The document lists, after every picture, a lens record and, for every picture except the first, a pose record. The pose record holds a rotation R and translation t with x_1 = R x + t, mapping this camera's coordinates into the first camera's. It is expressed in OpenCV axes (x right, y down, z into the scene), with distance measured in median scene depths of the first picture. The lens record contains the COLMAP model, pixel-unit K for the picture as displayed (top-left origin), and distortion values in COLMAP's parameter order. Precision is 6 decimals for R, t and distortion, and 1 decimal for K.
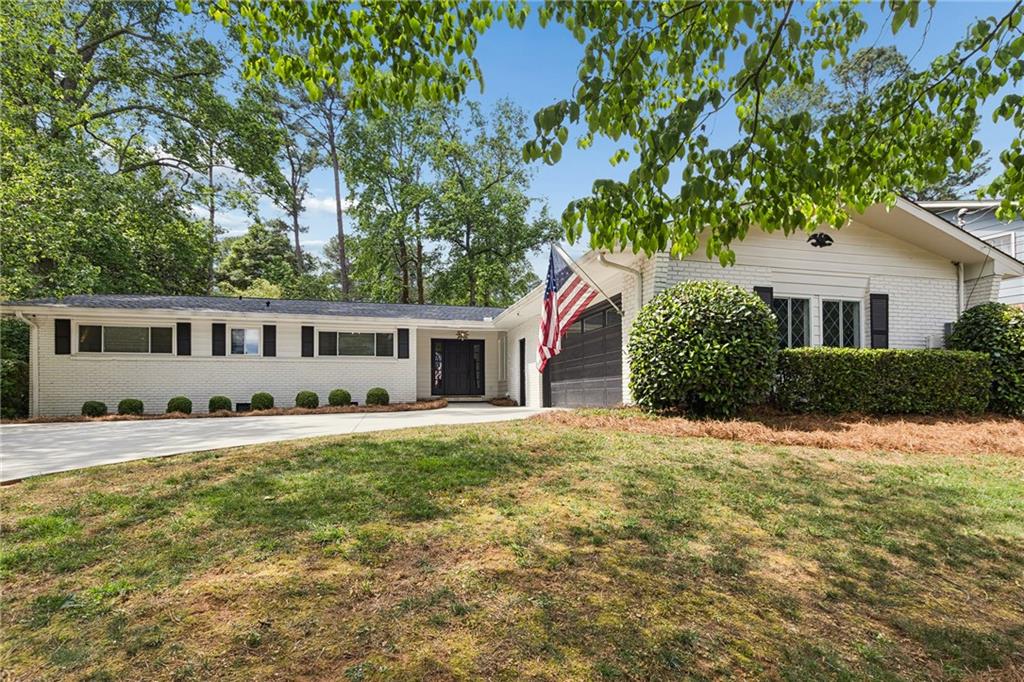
lens RADIAL K [[485.6, 0, 499.3], [0, 485.6, 388.9], [0, 0, 1]] dist [0.016985, -0.006247]
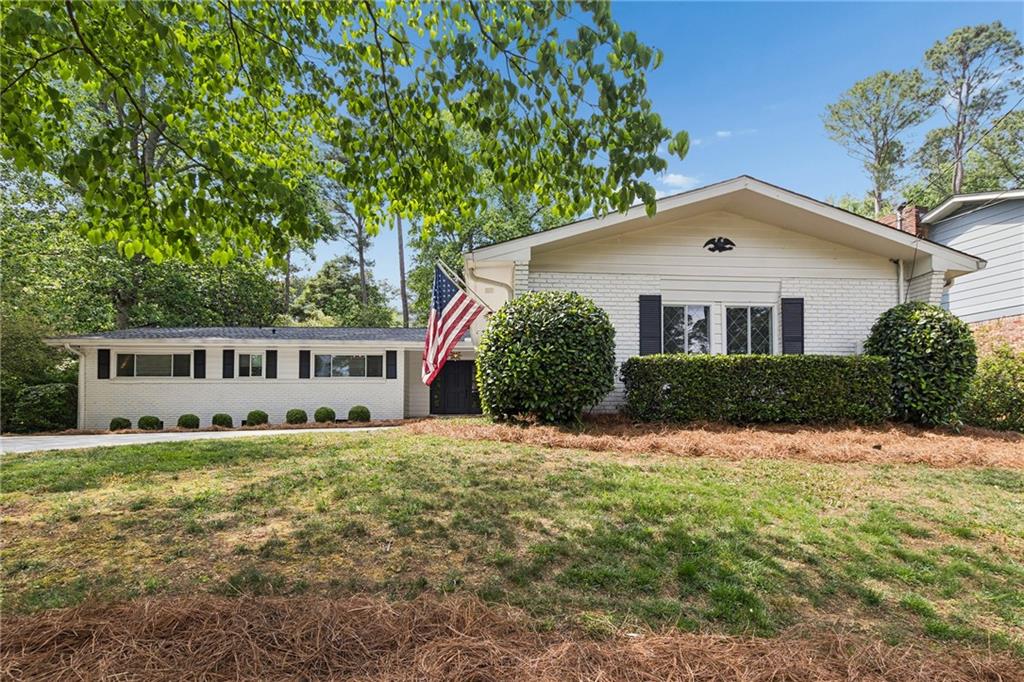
lens RADIAL K [[485.6, 0, 495.2], [0, 485.6, 401.3], [0, 0, 1]] dist [0.016985, -0.006247]
pose [[0.986318, -0.007105, -0.164700, 0.250788], [0.002932, 0.999669, -0.025565, 0.017791], [0.164827, 0.024733, 0.986012, -0.007543]]
